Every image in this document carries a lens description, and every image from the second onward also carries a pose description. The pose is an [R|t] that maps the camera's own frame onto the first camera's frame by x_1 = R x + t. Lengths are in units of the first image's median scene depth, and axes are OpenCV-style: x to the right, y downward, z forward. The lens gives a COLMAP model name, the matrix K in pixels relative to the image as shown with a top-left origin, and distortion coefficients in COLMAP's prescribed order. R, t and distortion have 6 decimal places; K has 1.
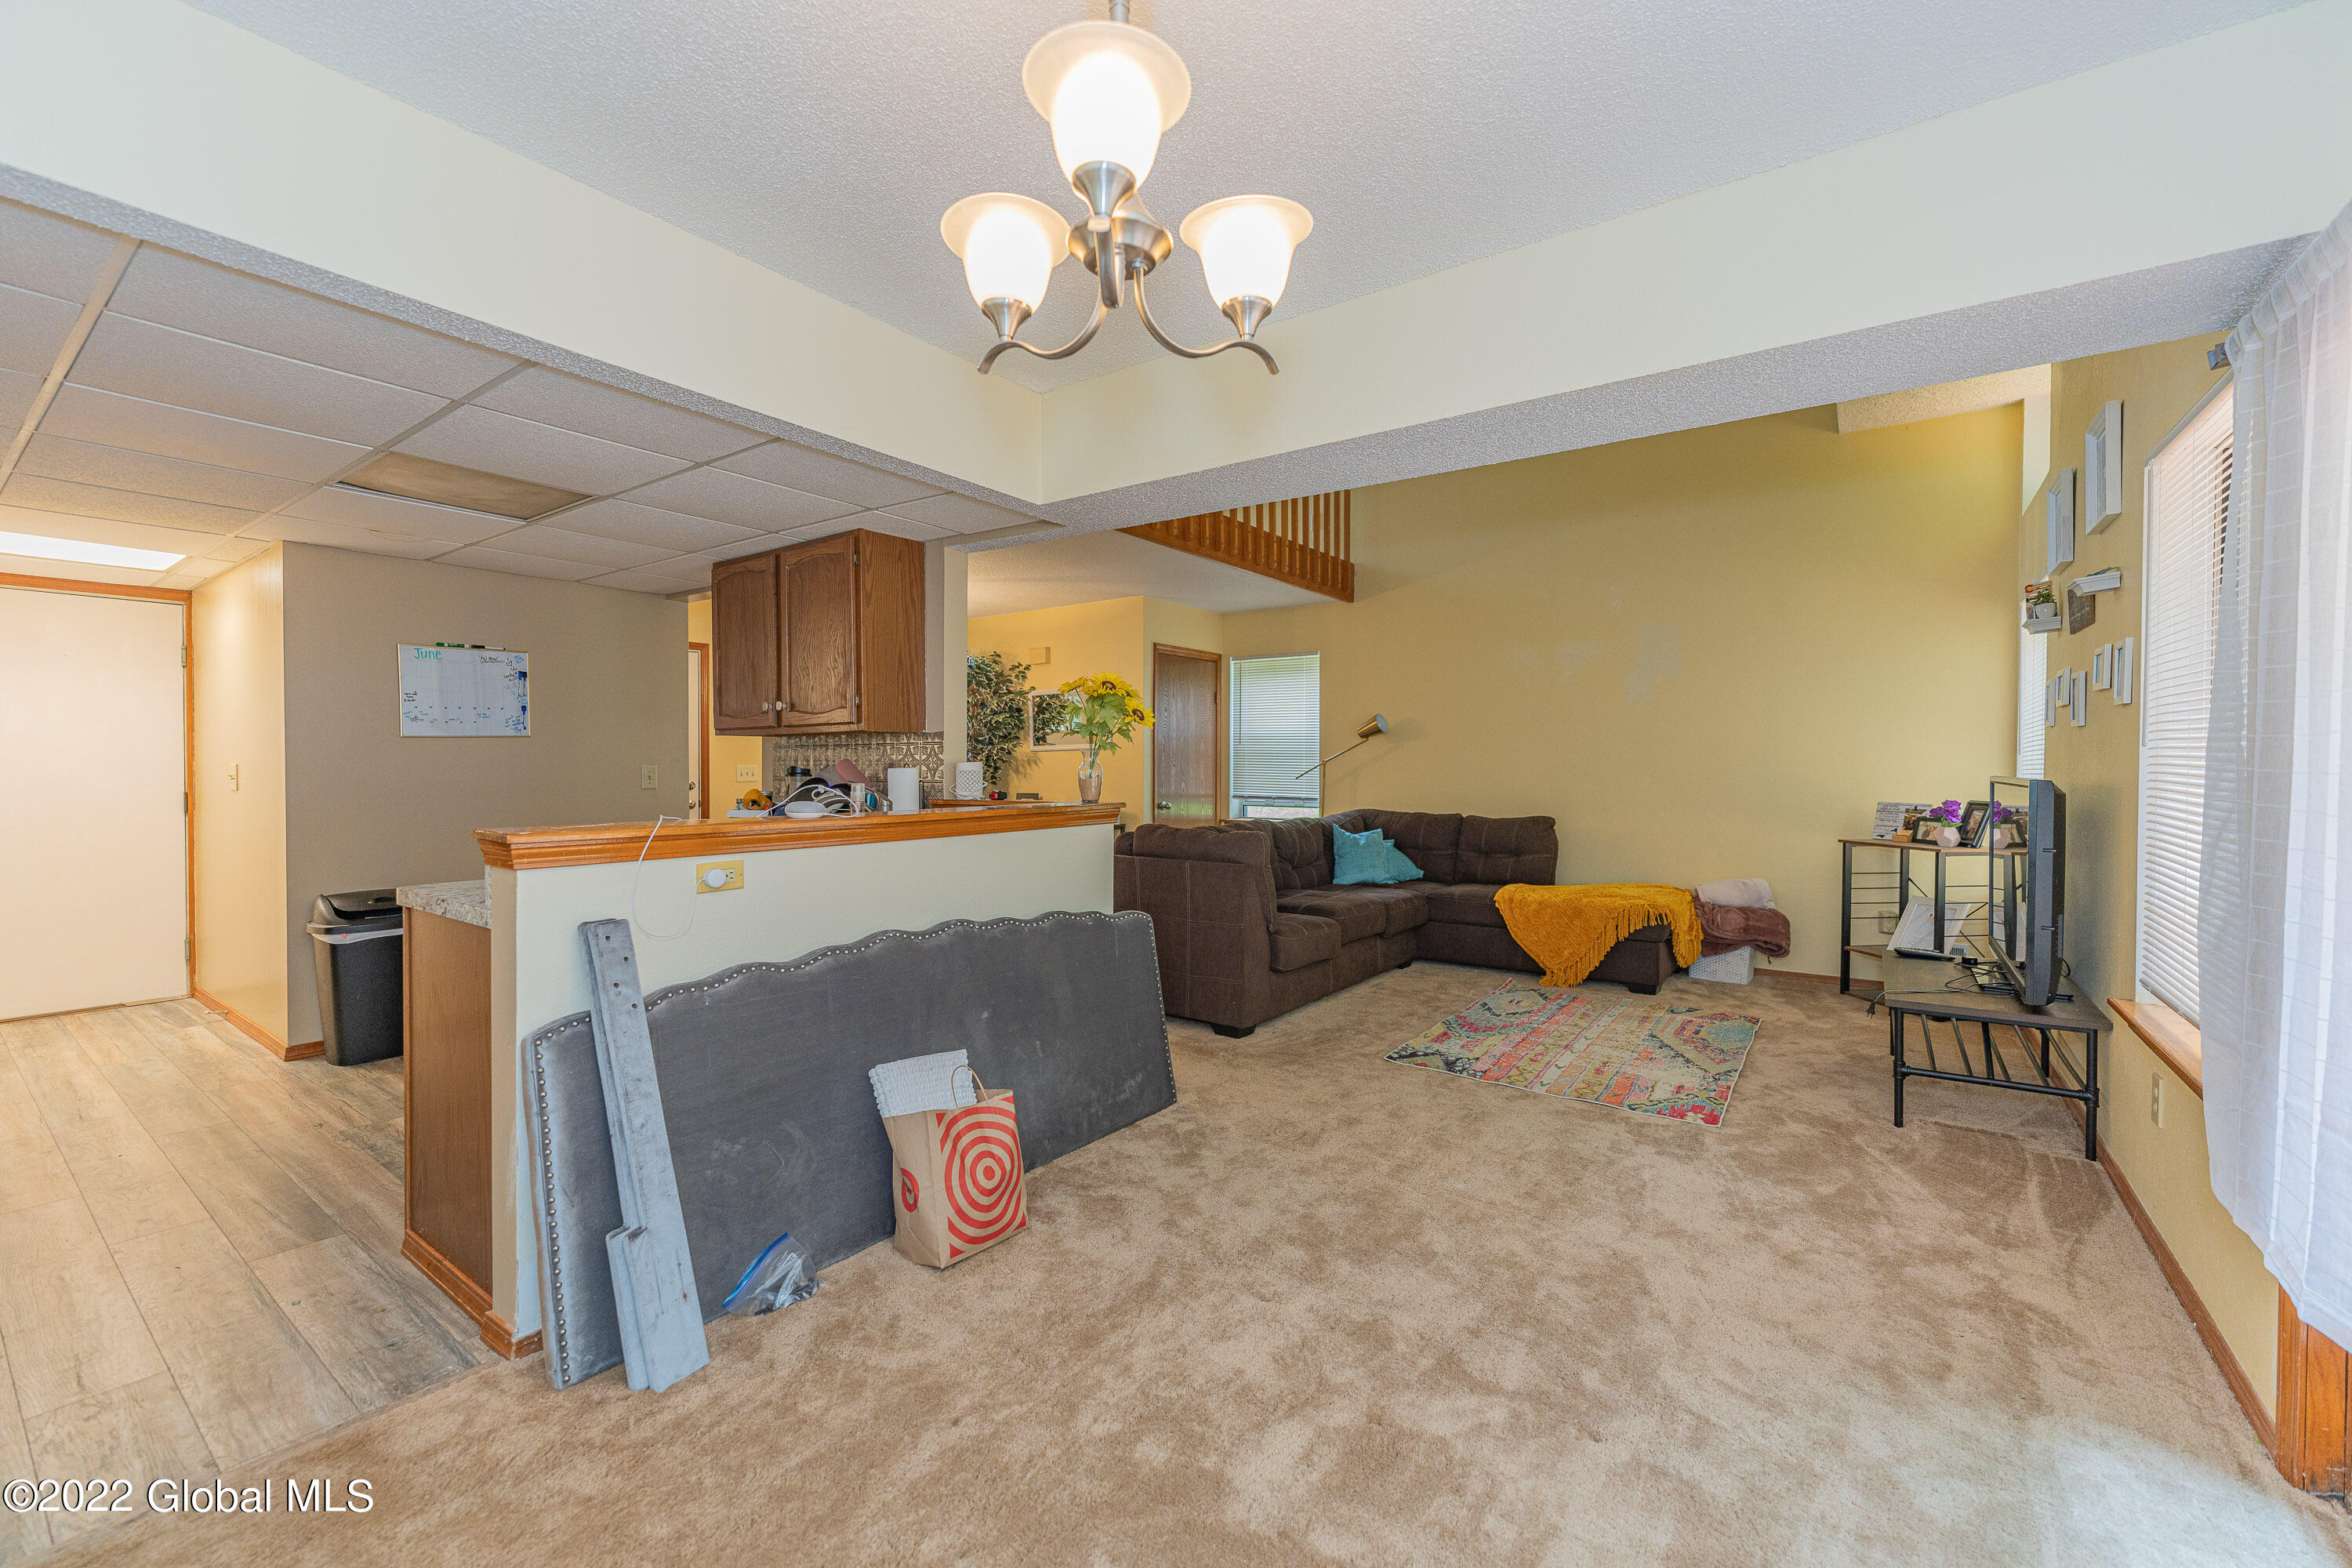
lens RADIAL K [[964.5, 0, 1171.6], [0, 964.5, 774.8], [0, 0, 1]] dist [-0.001075, -0.000255]
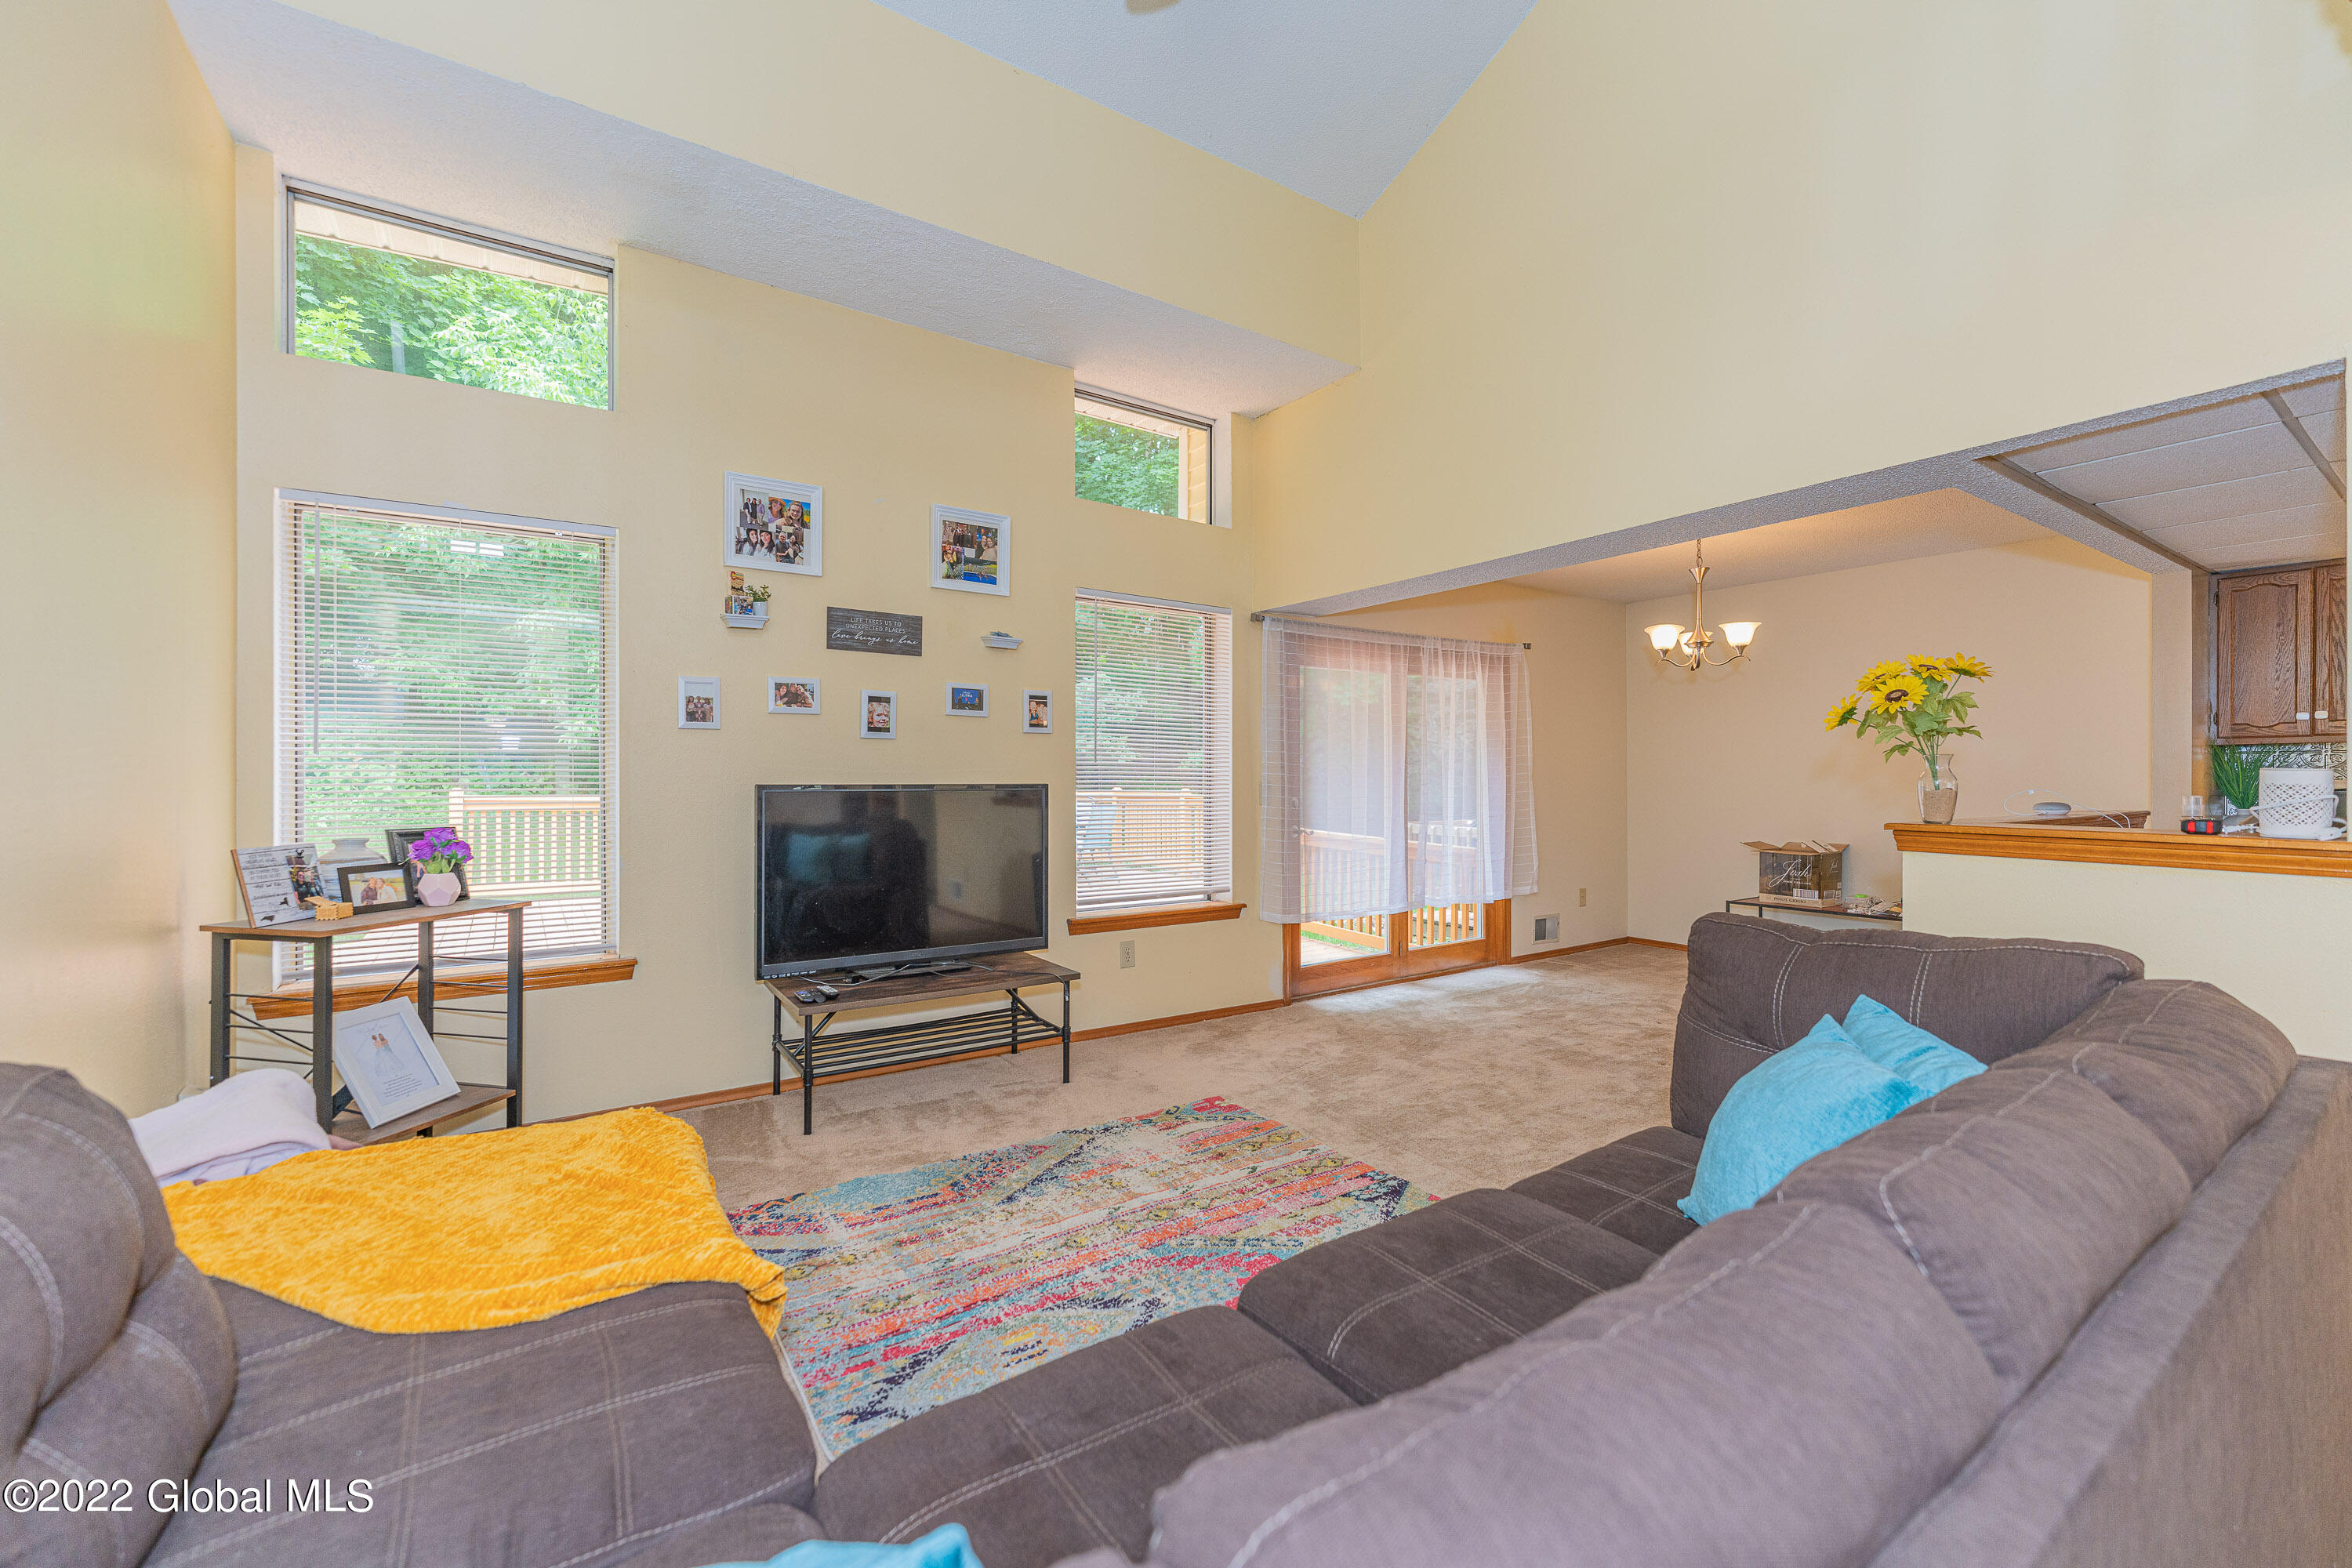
lens RADIAL K [[956.9, 0, 1173.4], [0, 956.9, 776.4], [0, 0, 1]] dist [-0.001969, -0.000276]
pose [[-0.940181, -0.000834, 0.340674, 0.216949], [0.003662, 0.999914, 0.012555, -0.017038], [-0.340655, 0.013052, -0.940098, 1.837452]]
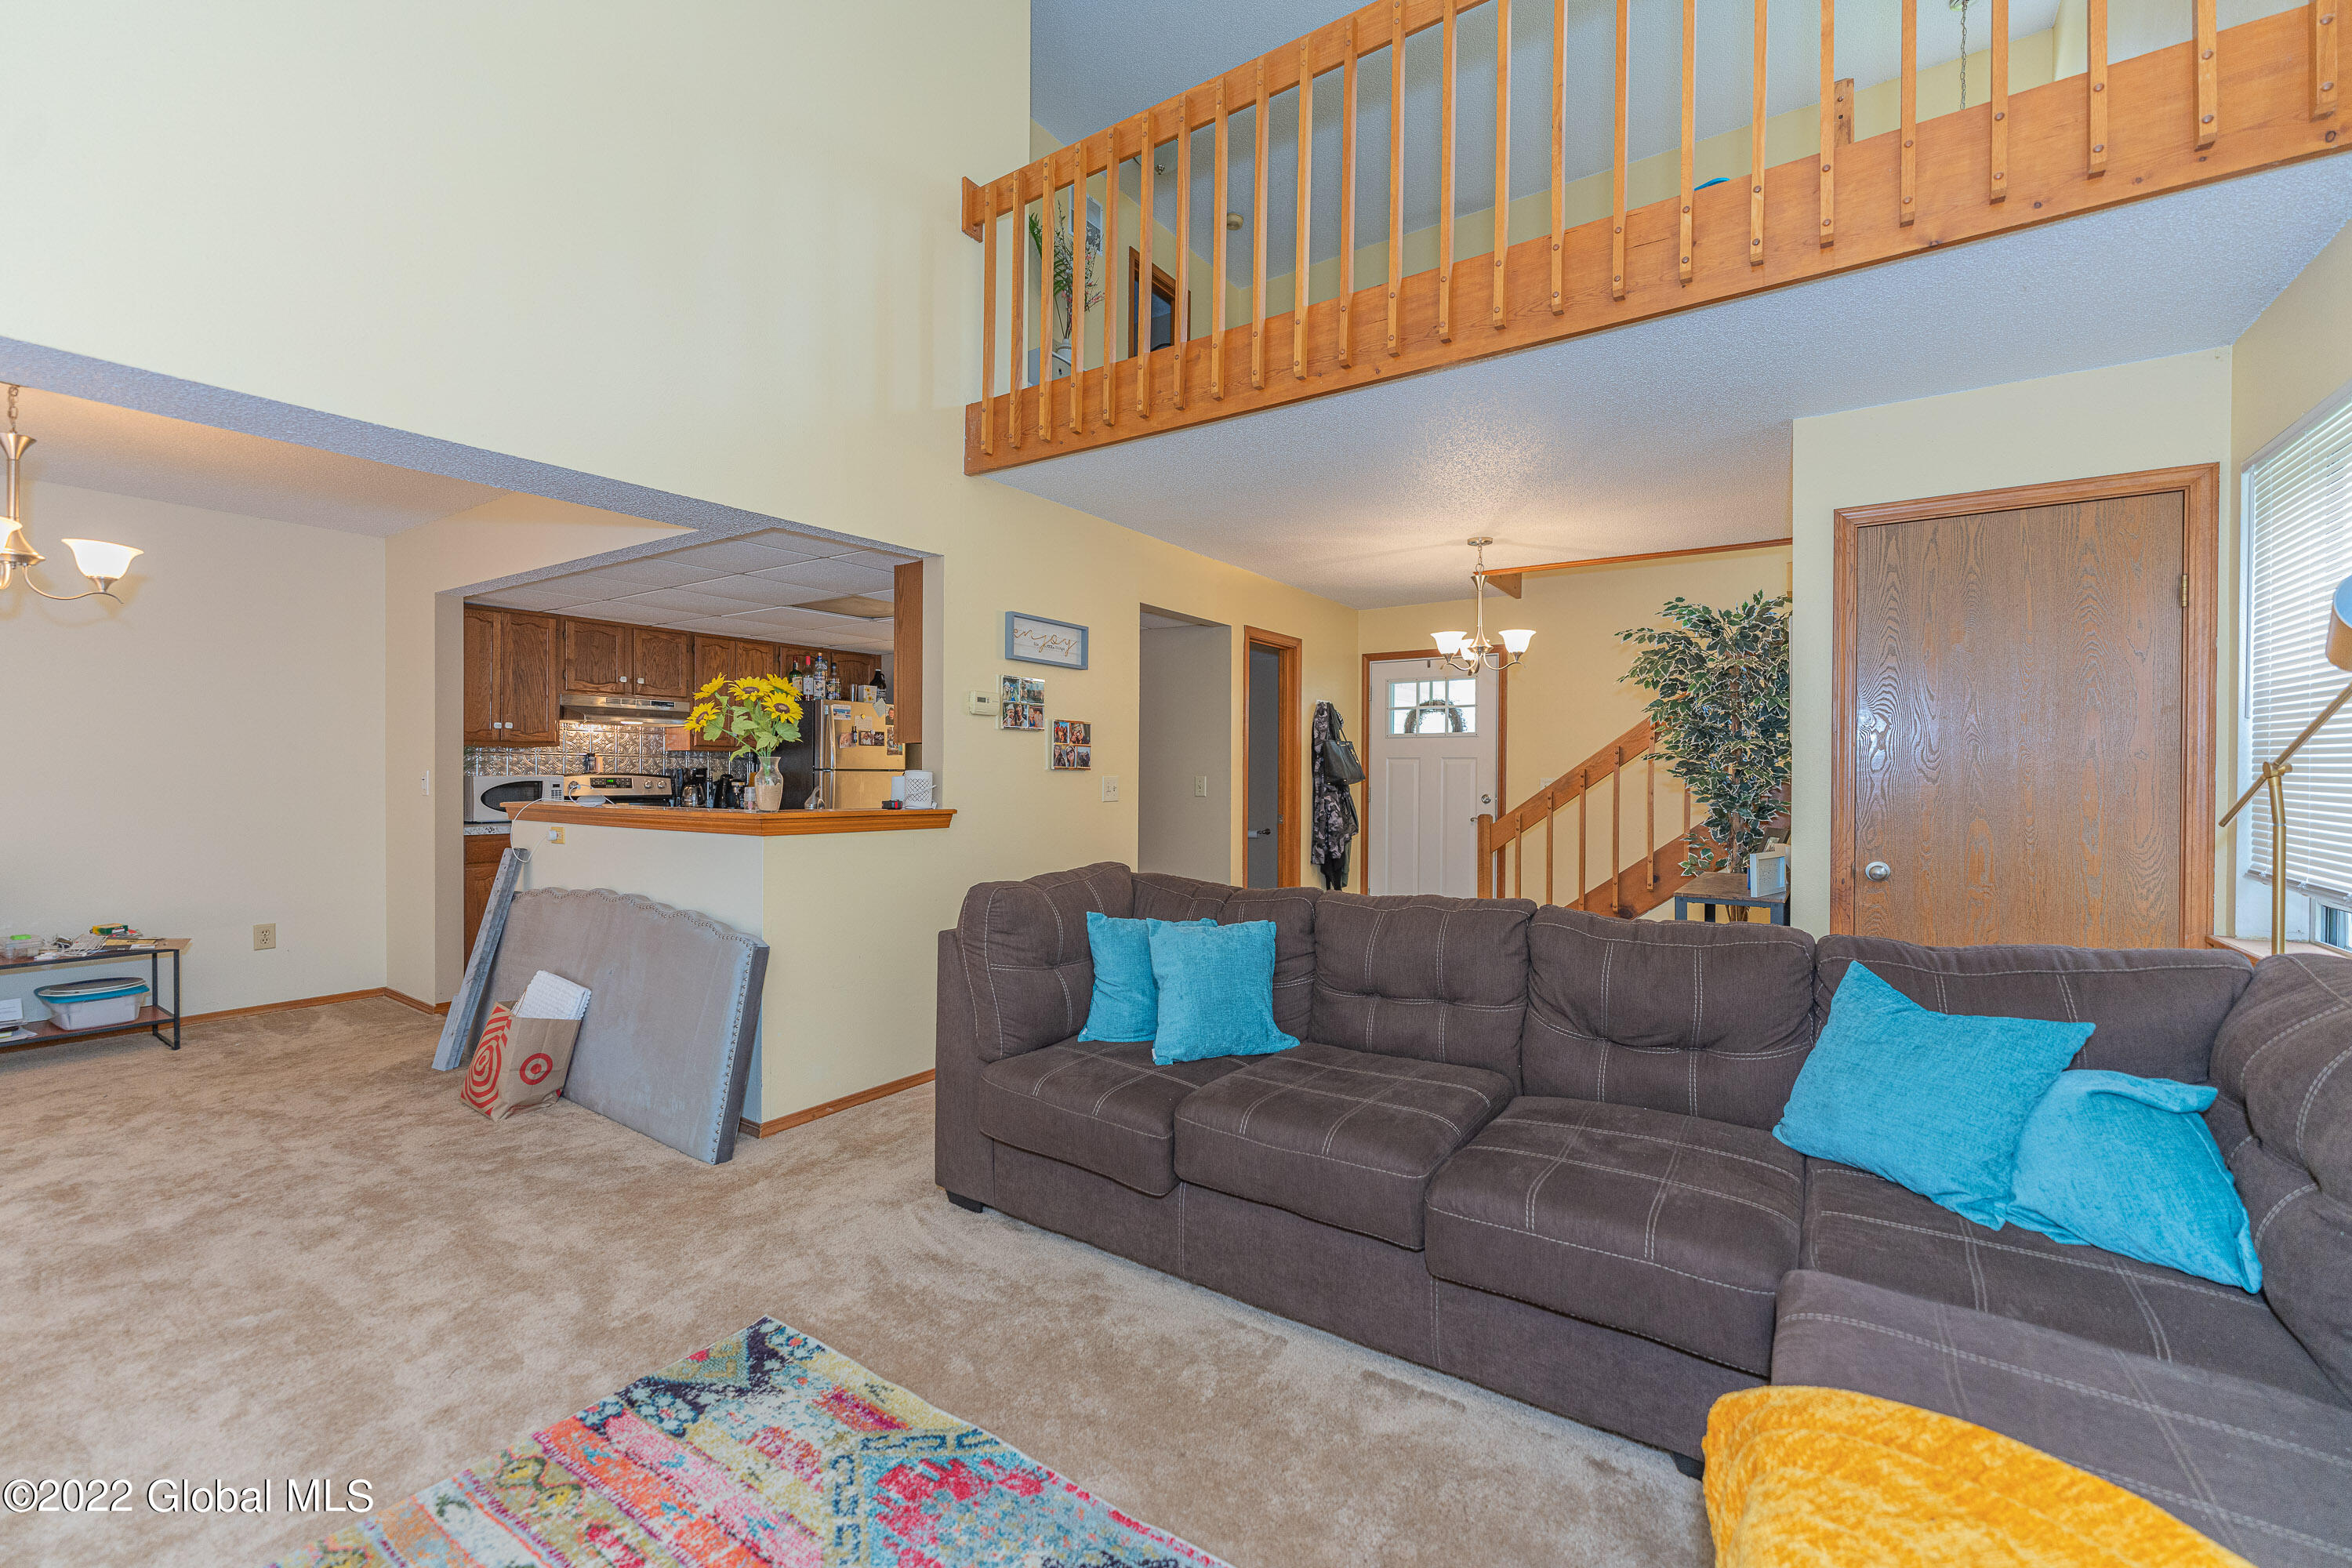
lens RADIAL K [[964.5, 0, 1171.6], [0, 964.5, 774.8], [0, 0, 1]] dist [-0.001075, -0.000255]
pose [[0.027721, -0.000184, -0.999616, 0.833339], [-0.018520, 0.999828, -0.000698, -0.012142], [0.999444, 0.018532, 0.027713, 1.317724]]
